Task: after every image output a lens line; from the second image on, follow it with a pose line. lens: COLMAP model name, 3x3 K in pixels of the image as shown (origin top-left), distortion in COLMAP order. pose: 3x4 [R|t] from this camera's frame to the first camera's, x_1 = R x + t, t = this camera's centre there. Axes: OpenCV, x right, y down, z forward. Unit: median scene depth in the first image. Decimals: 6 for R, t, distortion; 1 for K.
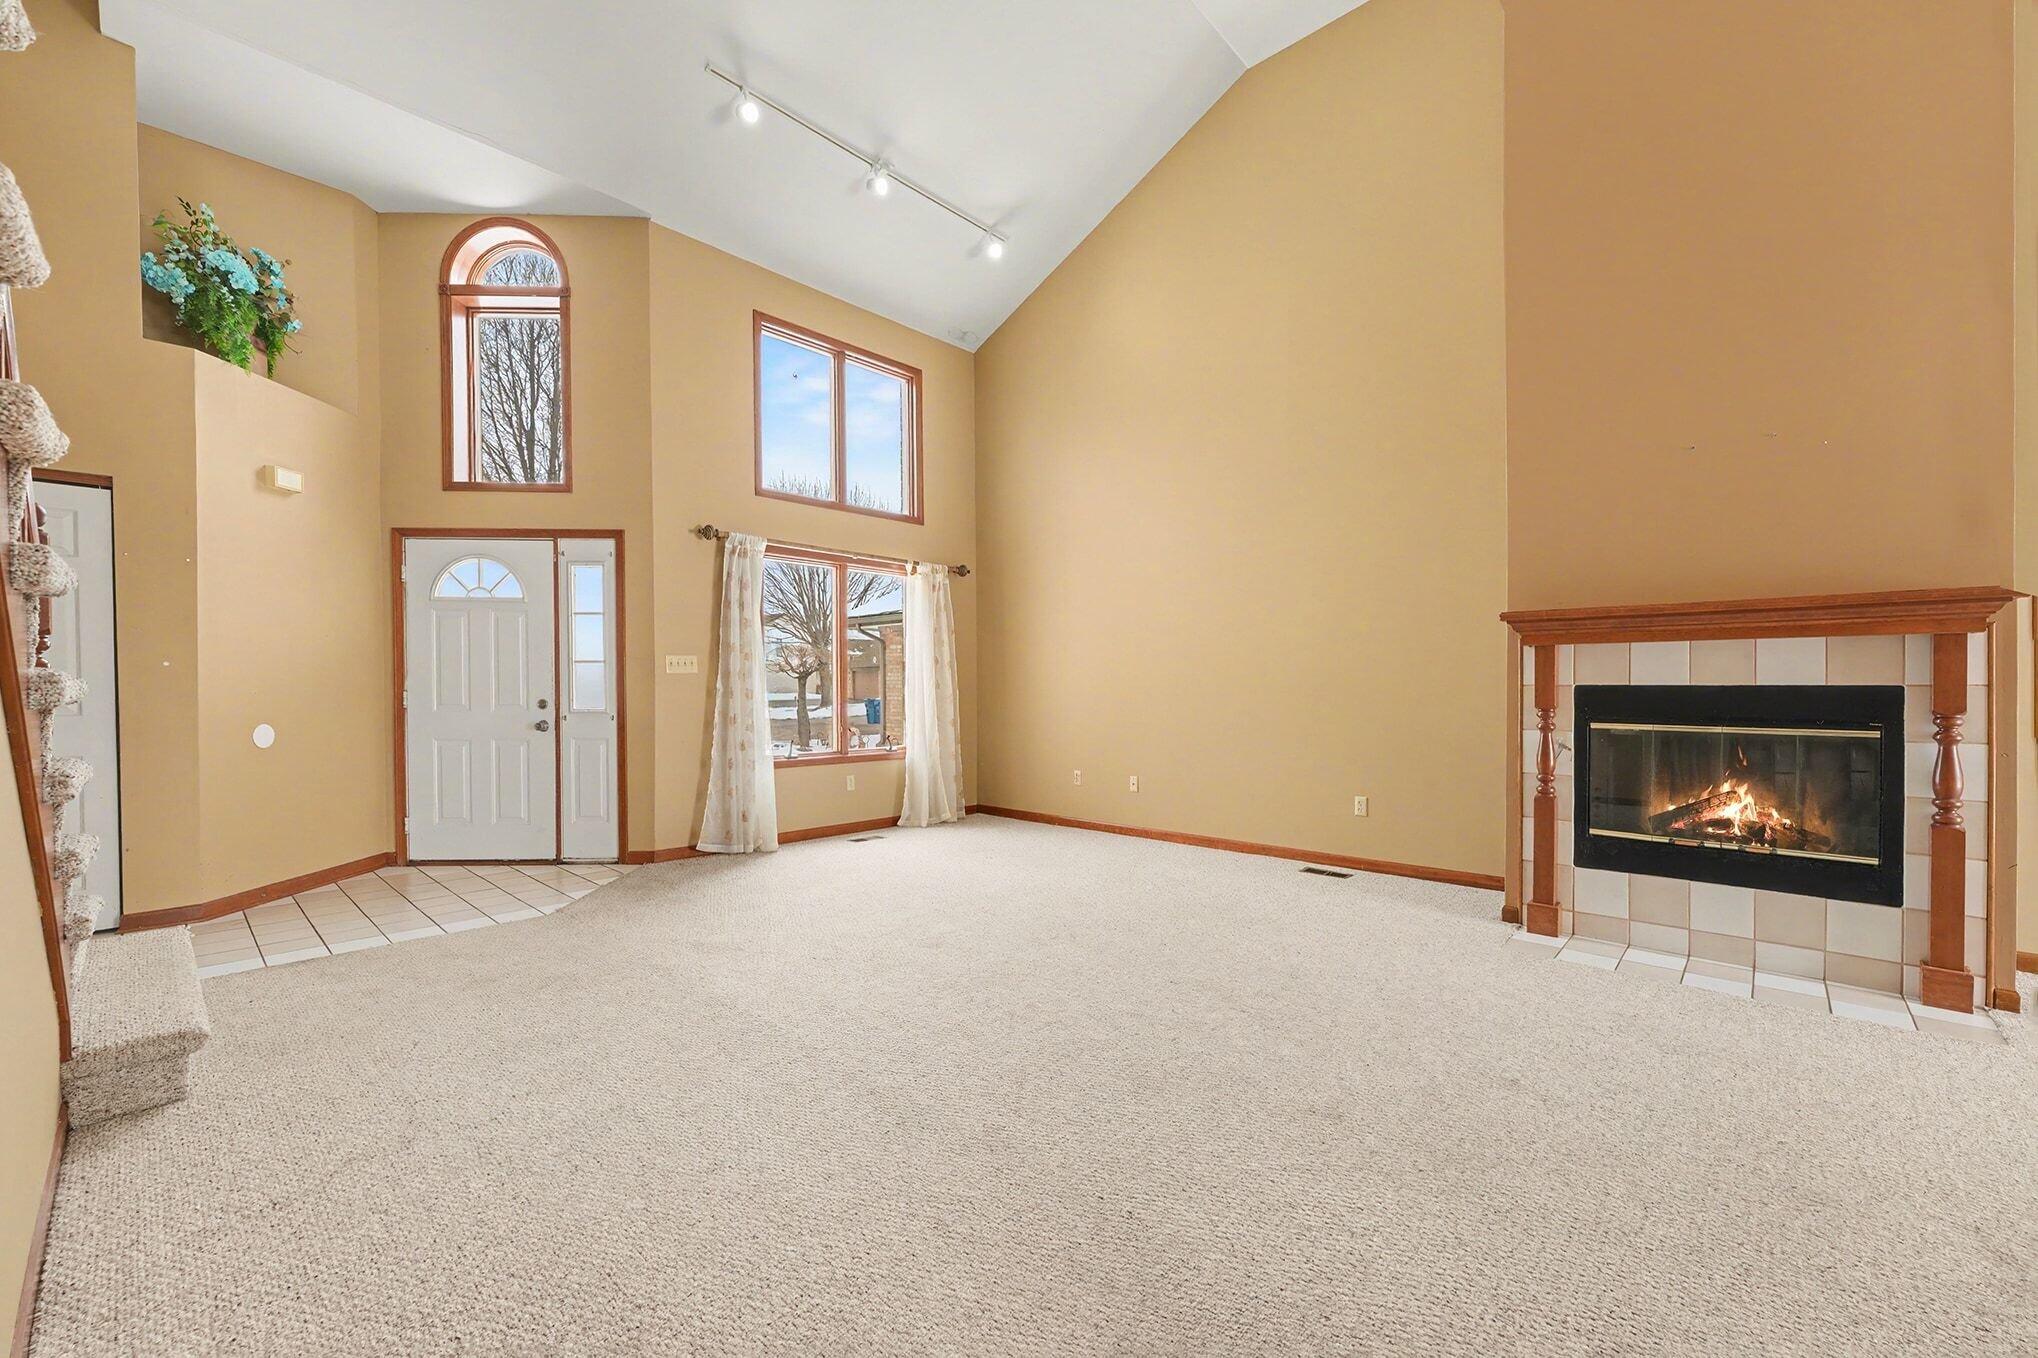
lens RADIAL K [[809.6, 0, 1037.5], [0, 809.6, 695.0], [0, 0, 1]] dist [-0.001597, -0.000082]
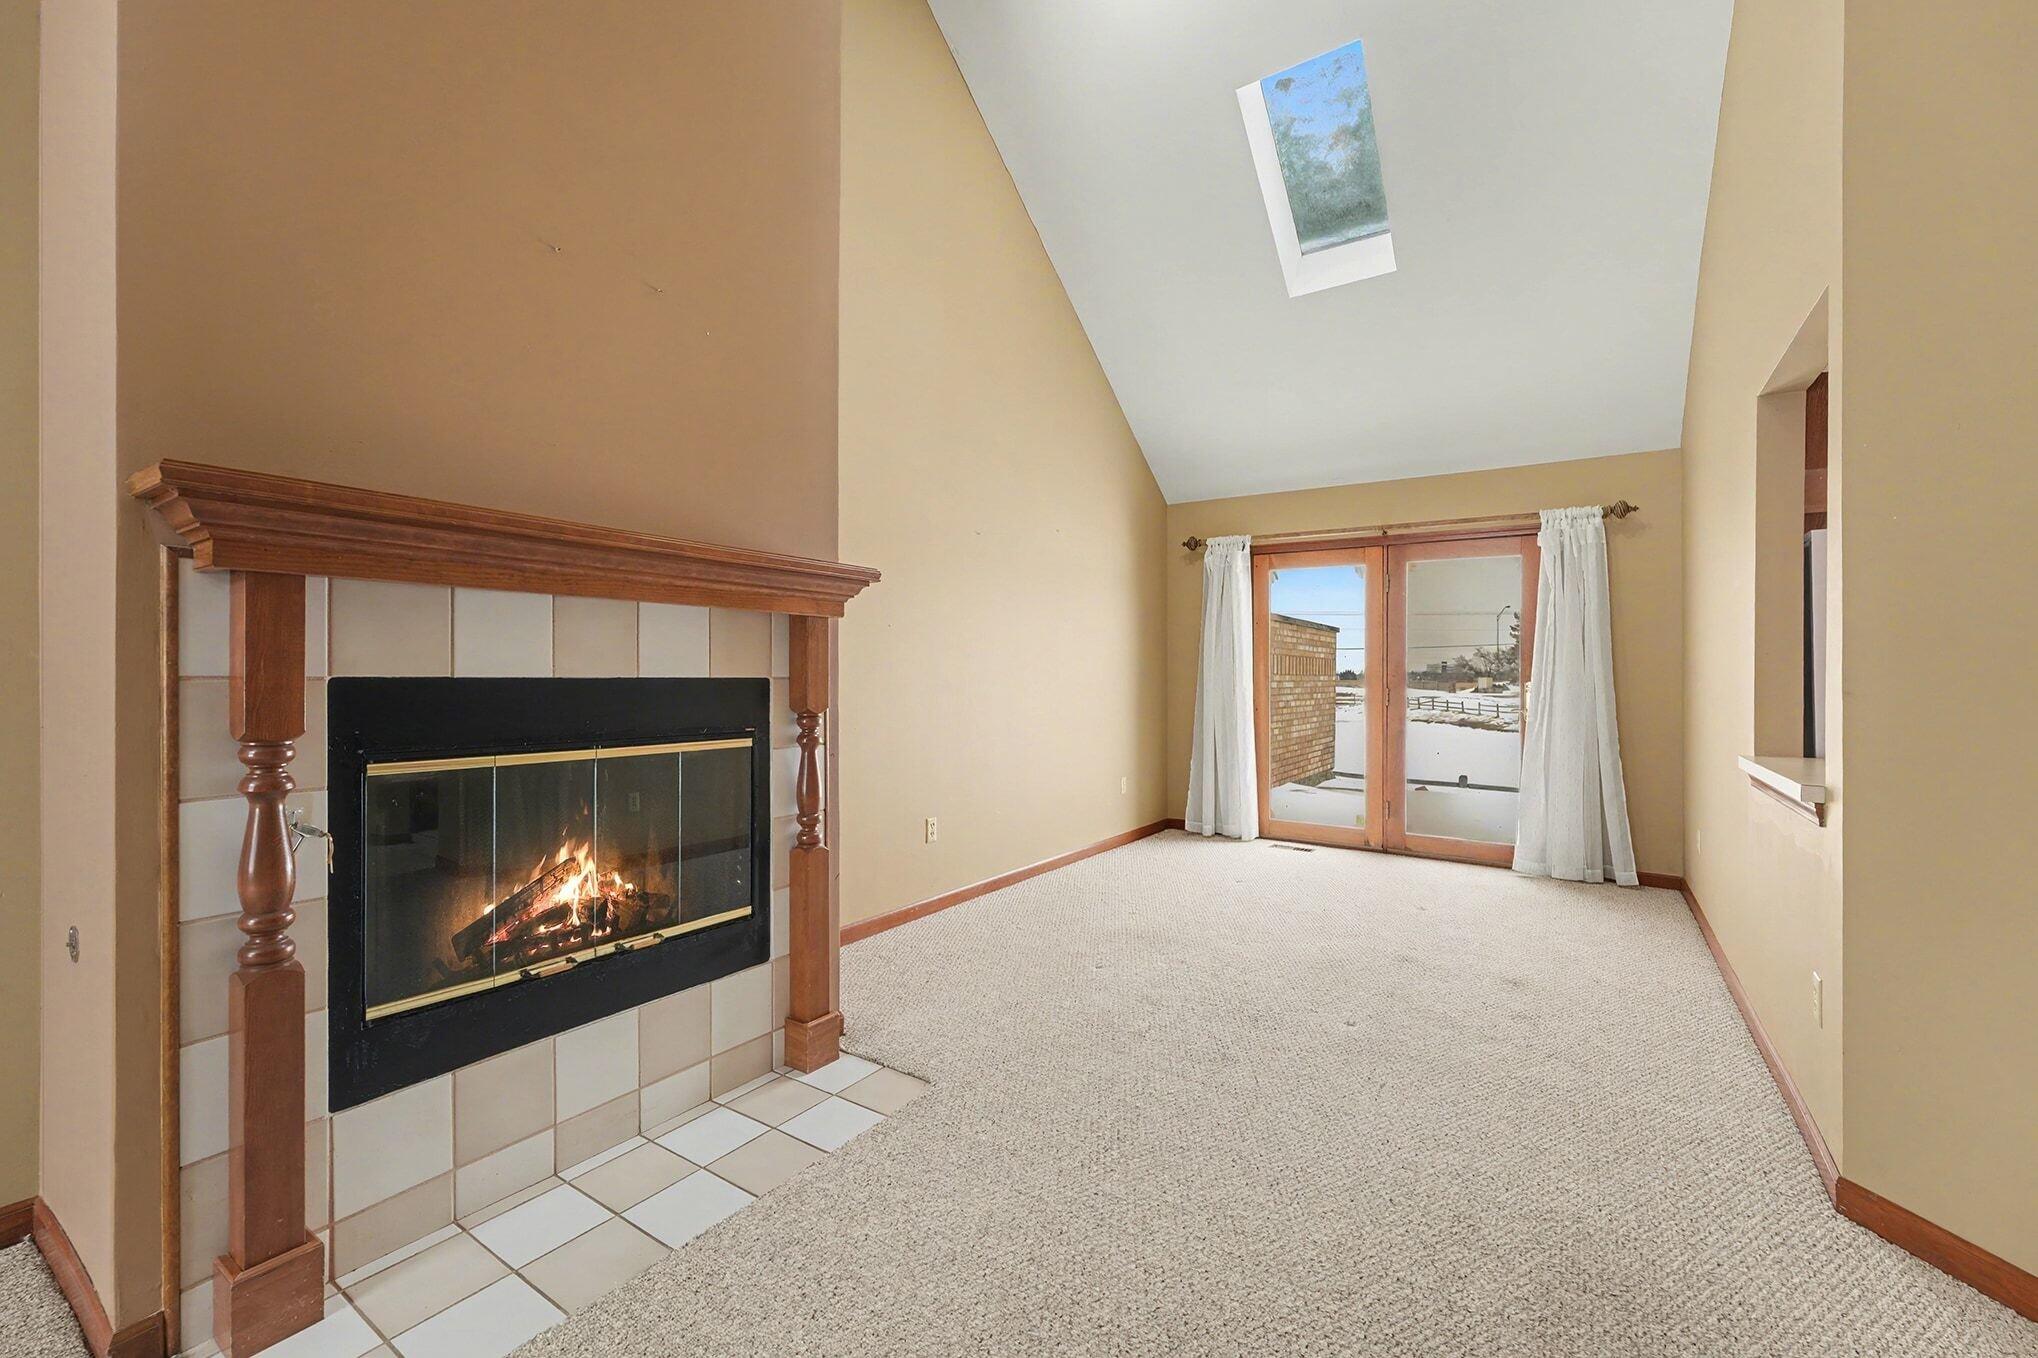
lens RADIAL K [[833.4, 0, 1030.8], [0, 833.4, 673.0], [0, 0, 1]] dist [-0.000738, -0.000061]
pose [[-0.156260, 0.026700, 0.987355, 0.169483], [0.039013, 0.999021, -0.020841, 0.007459], [-0.986945, 0.035263, -0.157149, 0.672425]]
